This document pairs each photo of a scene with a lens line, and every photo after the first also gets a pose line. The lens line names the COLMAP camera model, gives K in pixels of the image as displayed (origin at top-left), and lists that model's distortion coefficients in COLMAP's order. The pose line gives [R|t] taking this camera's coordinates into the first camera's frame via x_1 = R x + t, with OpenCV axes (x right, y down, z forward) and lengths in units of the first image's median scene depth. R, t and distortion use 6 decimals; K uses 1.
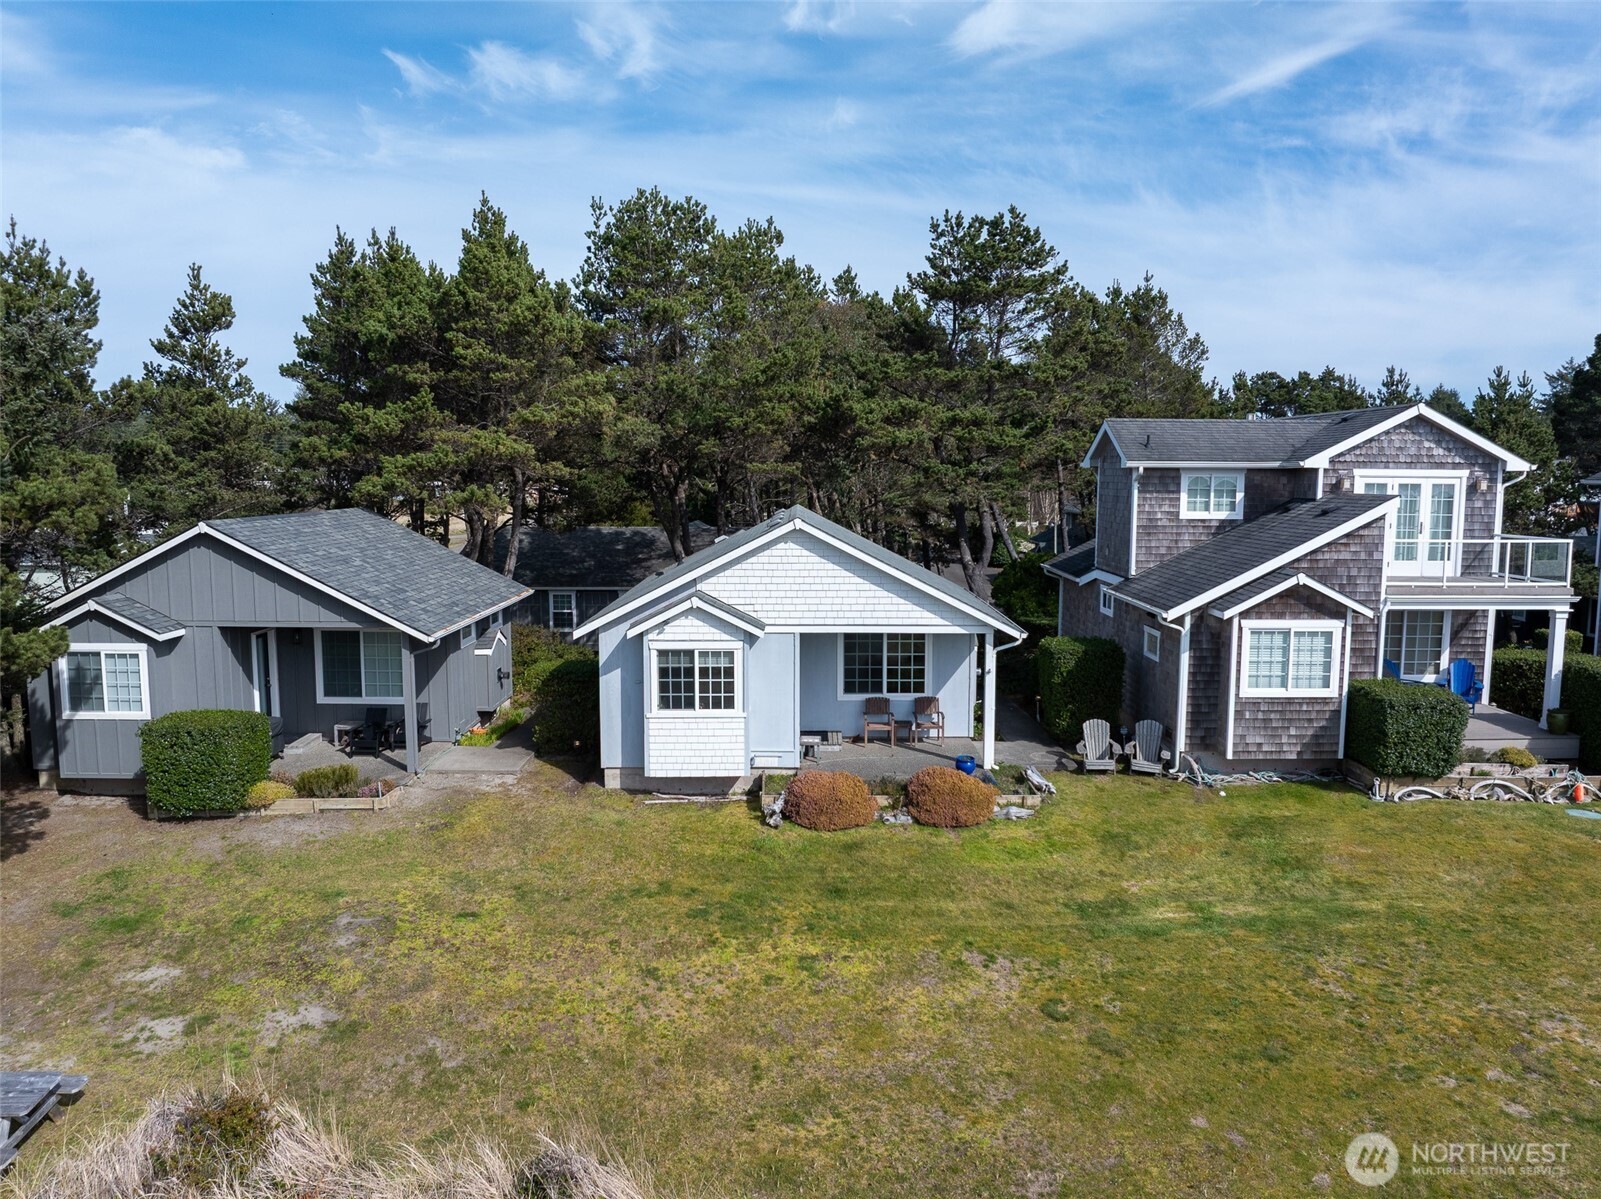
lens RADIAL K [[1125.2, 0, 800.5], [0, 1125.2, 599.5], [0, 0, 1]] dist [-0.040618, 0.001222]
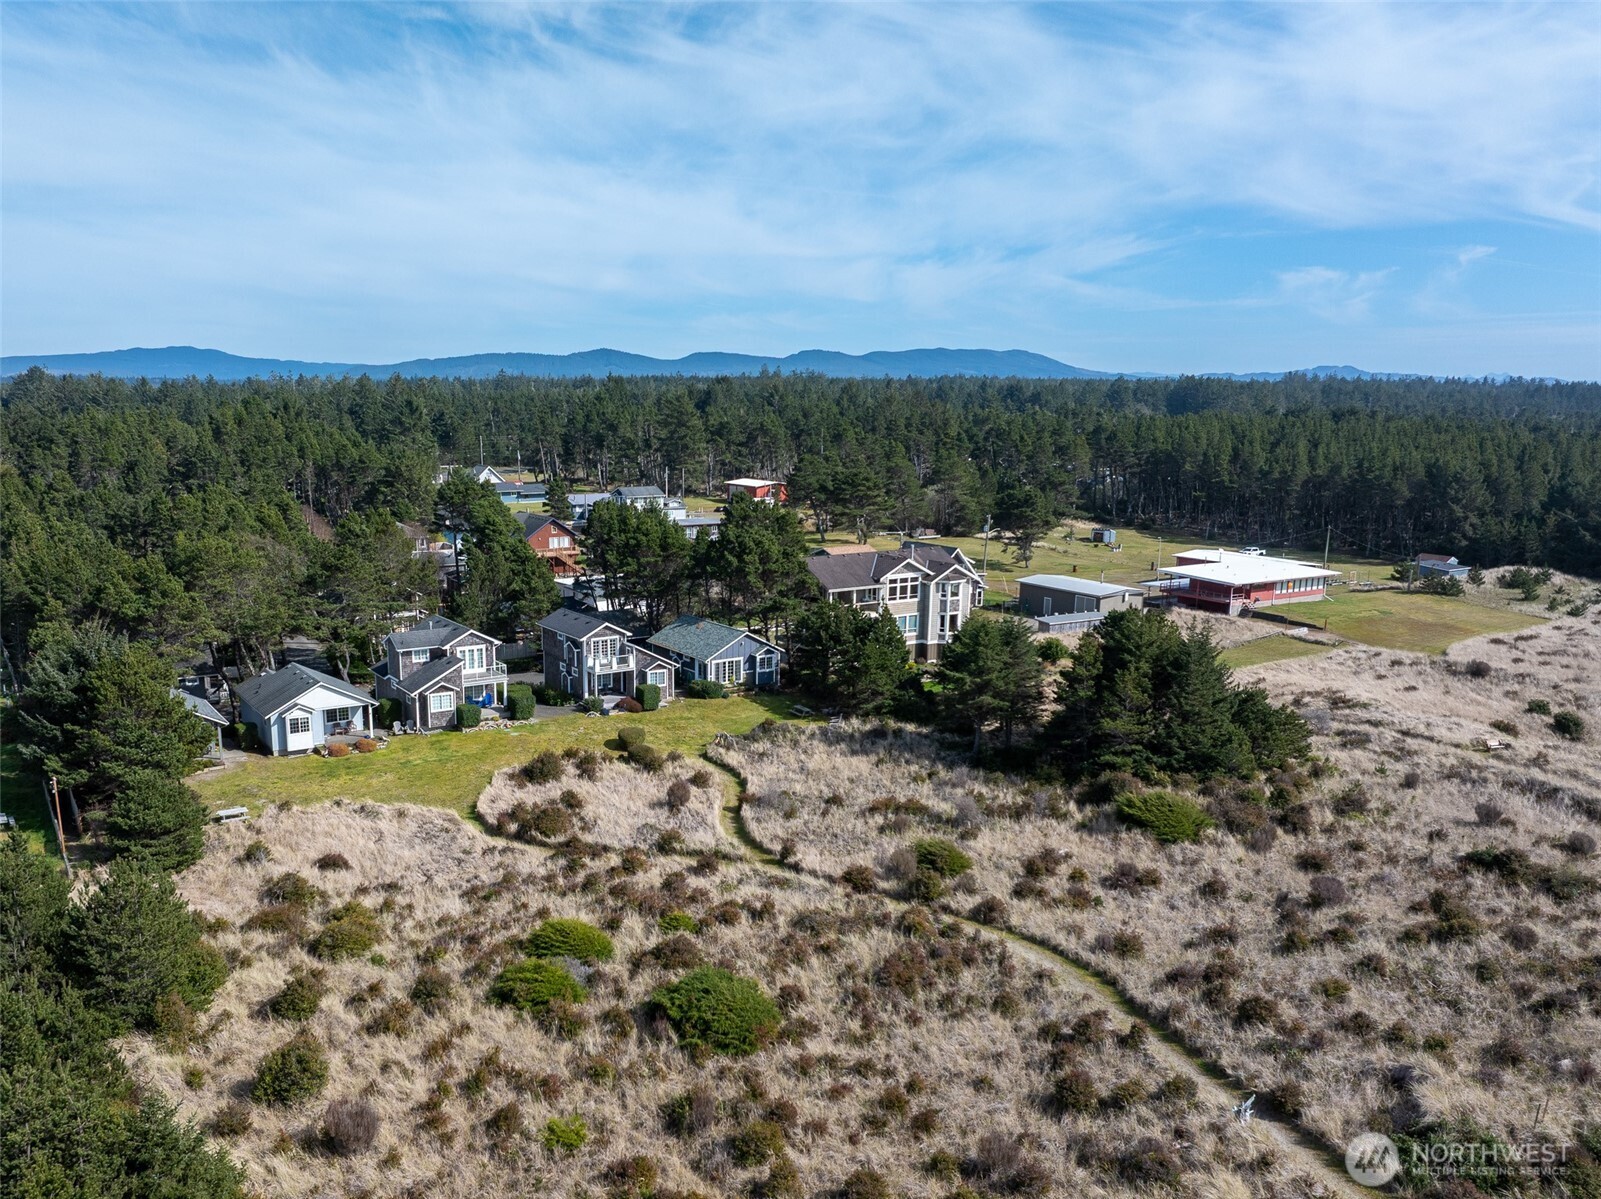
lens RADIAL K [[1299.9, 0, 682.1], [0, 1299.9, 708.8], [0, 0, 1]] dist [-0.033186, -0.005148]
pose [[0.861005, -0.123493, 0.493376, -1.161004], [0.058028, 0.987591, 0.145931, -0.566050], [-0.505276, -0.097018, 0.857487, -3.542588]]
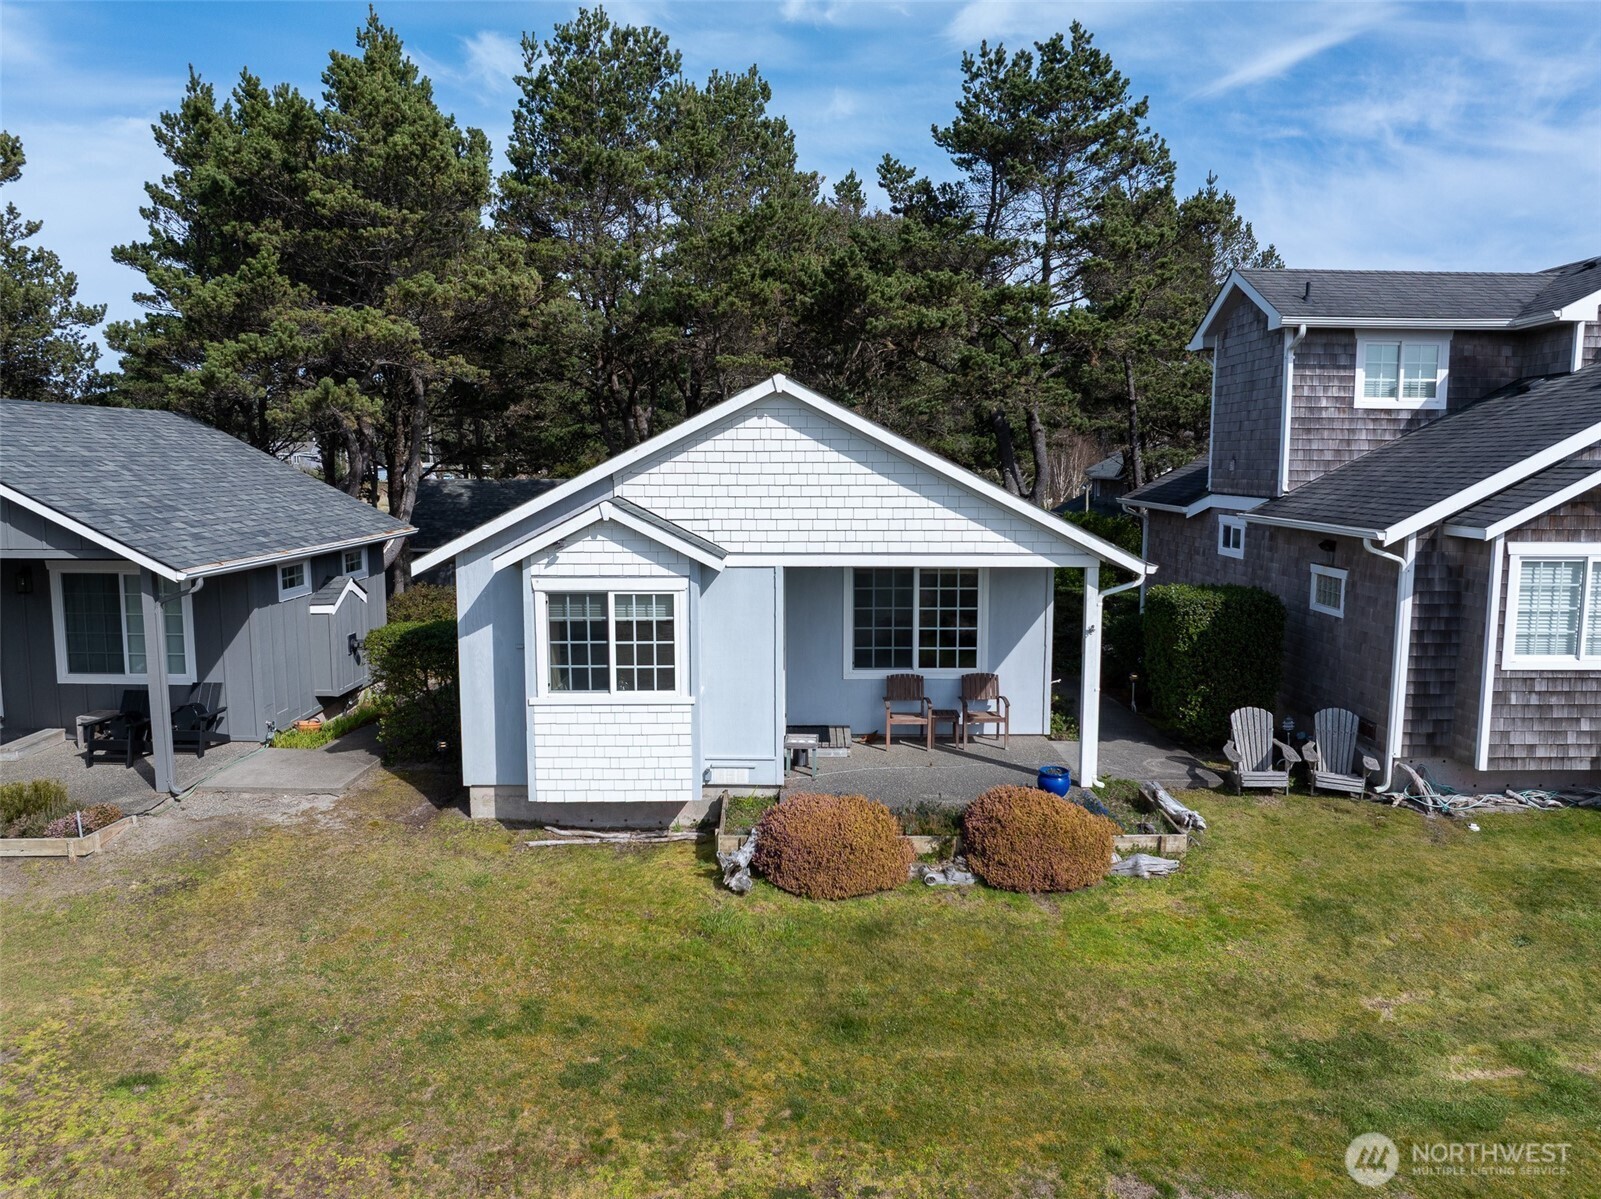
lens RADIAL K [[1131.2, 0, 800.5], [0, 1131.2, 599.5], [0, 0, 1]] dist [-0.047069, 0.003227]
pose [[1.000000, -0.000624, 0.000534, 0.008282], [0.000619, 0.999964, 0.008408, 0.042862], [-0.000540, -0.008408, 0.999965, 0.387145]]
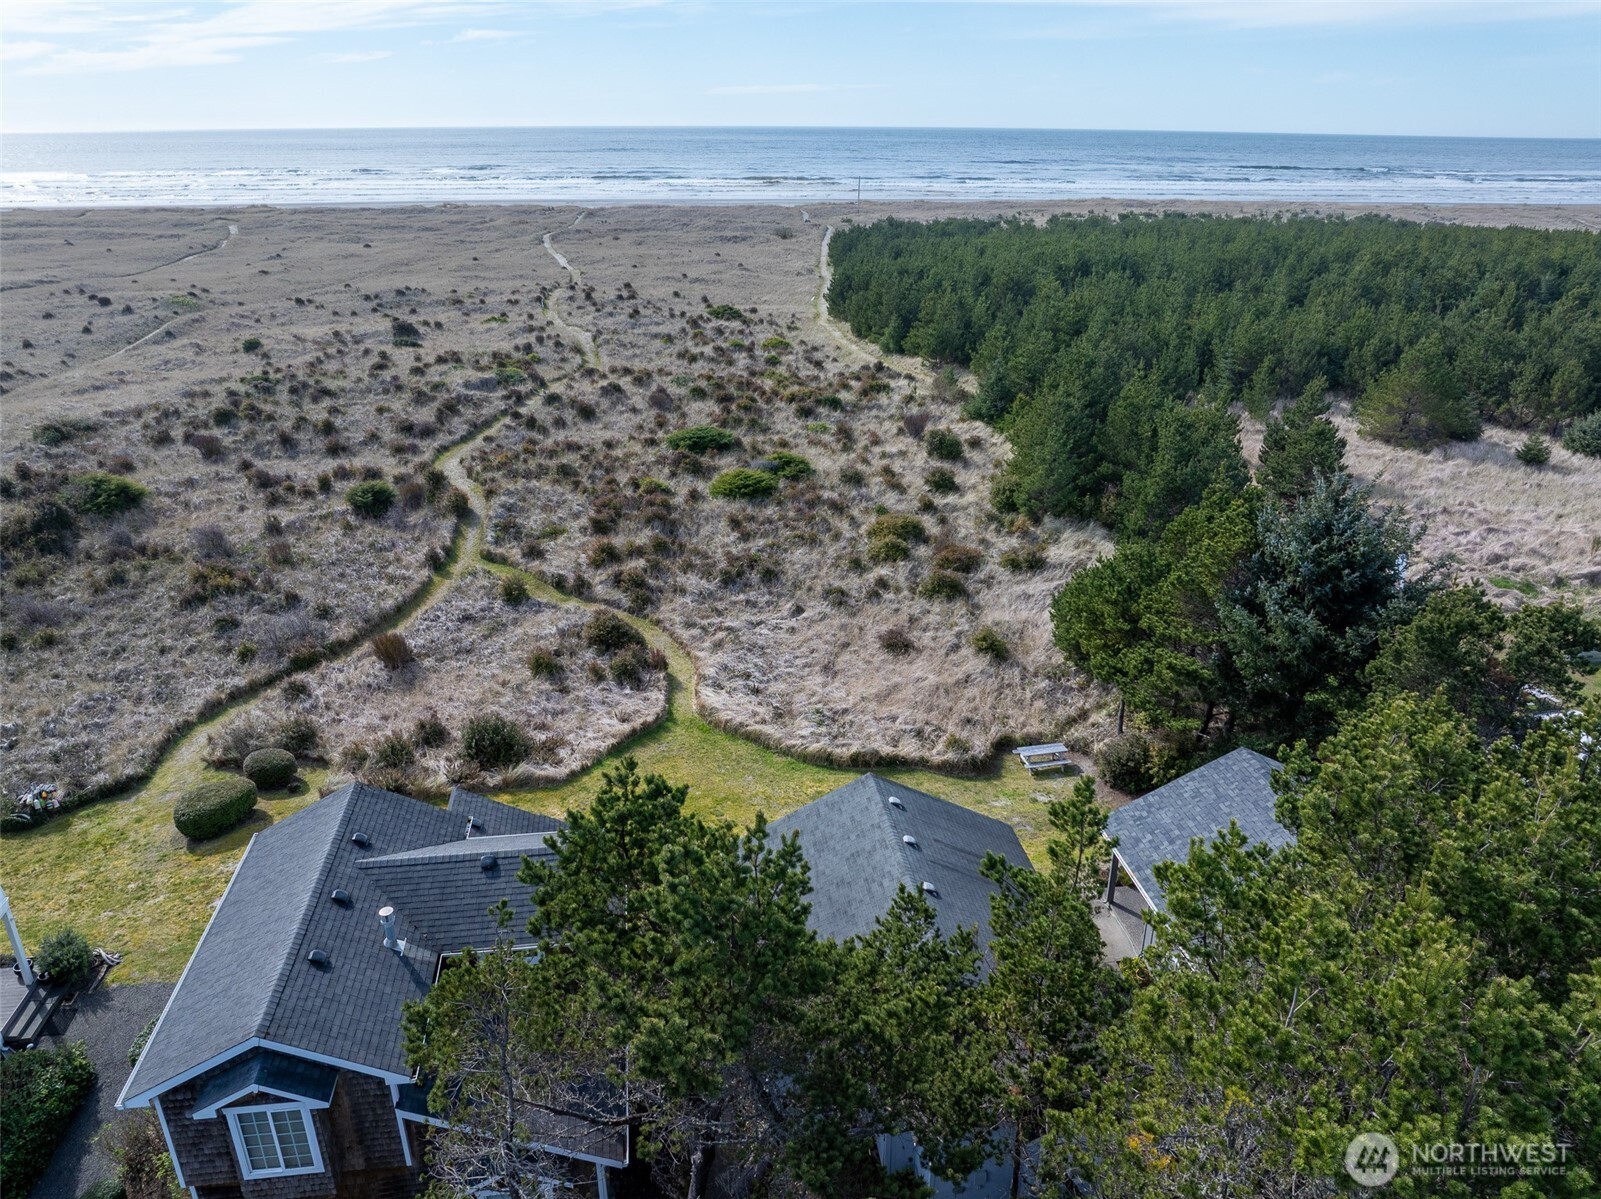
lens RADIAL K [[1125.2, 0, 800.5], [0, 1125.2, 599.5], [0, 0, 1]] dist [-0.040618, 0.001222]
pose [[-0.991319, 0.045288, -0.123436, 0.236998], [-0.022244, 0.867507, 0.496927, -1.015545], [0.129586, 0.495359, -0.858969, 2.084386]]
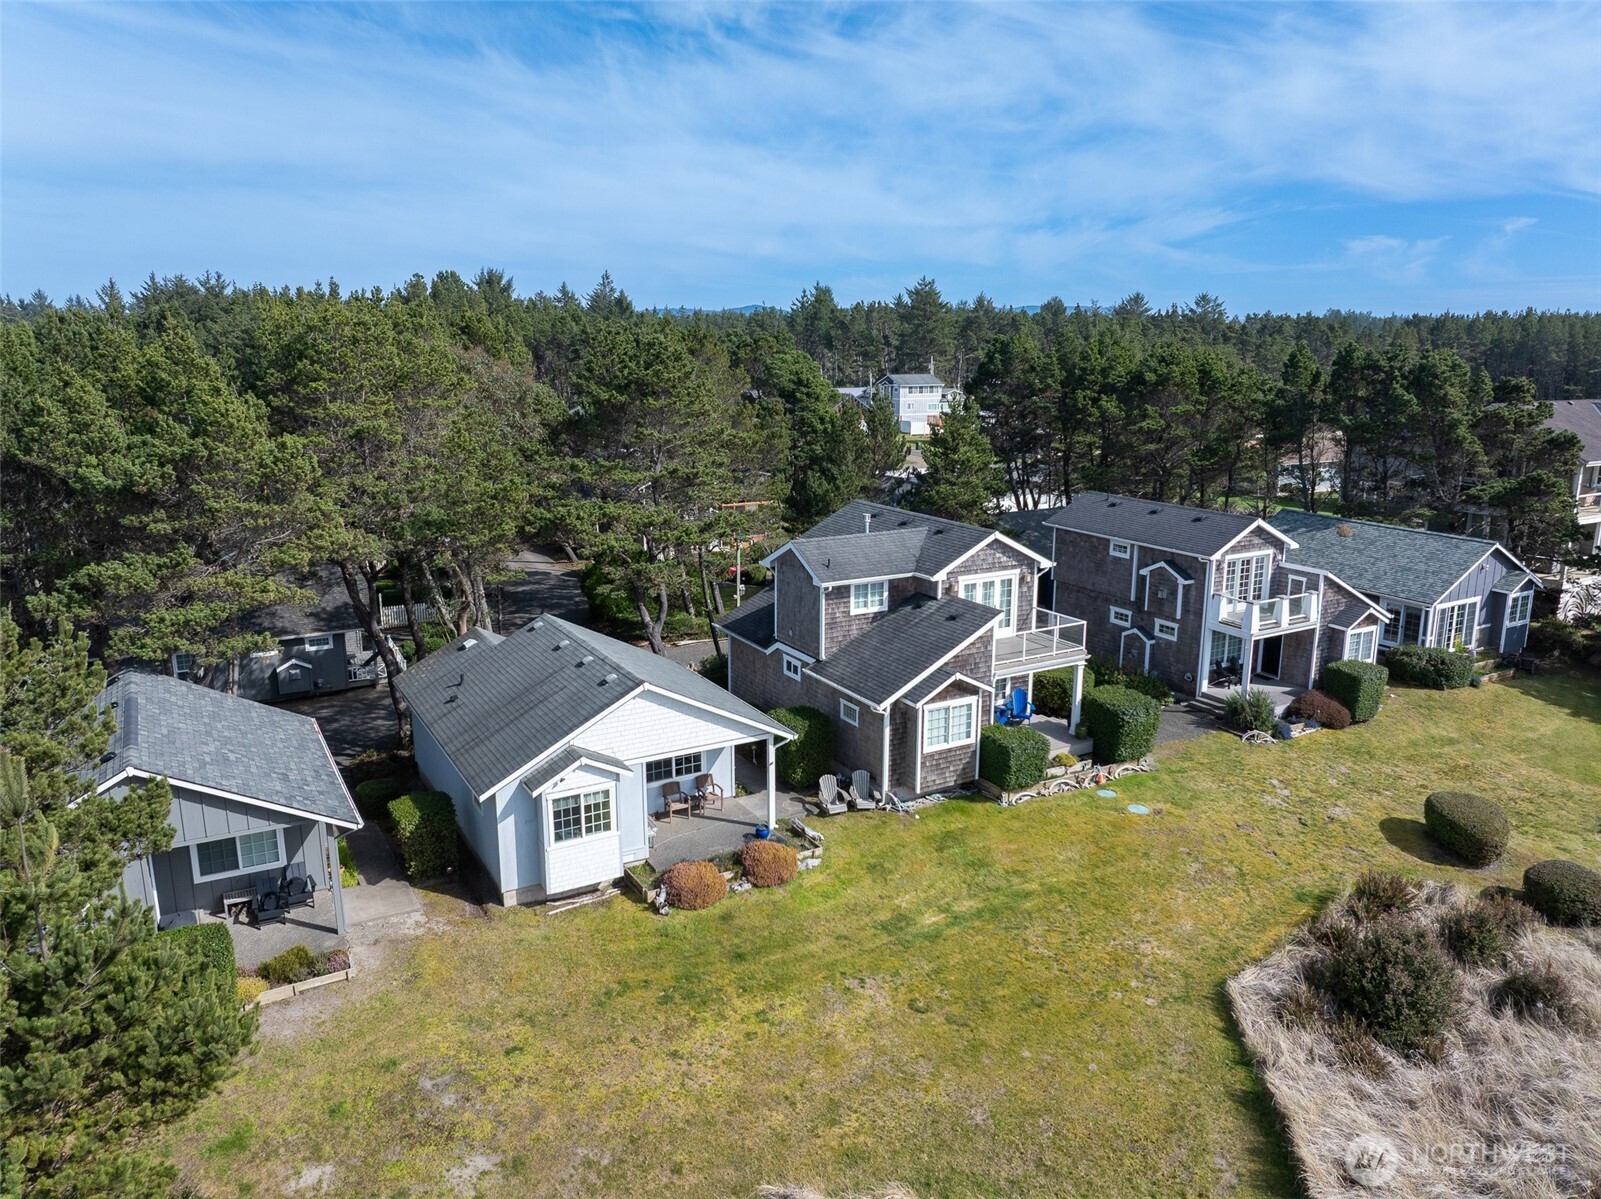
lens RADIAL K [[1121.7, 0, 800.5], [0, 1121.7, 599.5], [0, 0, 1]] dist [-0.024742, -0.031813]
pose [[0.868945, -0.112669, 0.481912, -0.462896], [0.056644, 0.989984, 0.129319, -0.324917], [-0.491656, -0.085074, 0.866624, -0.226924]]
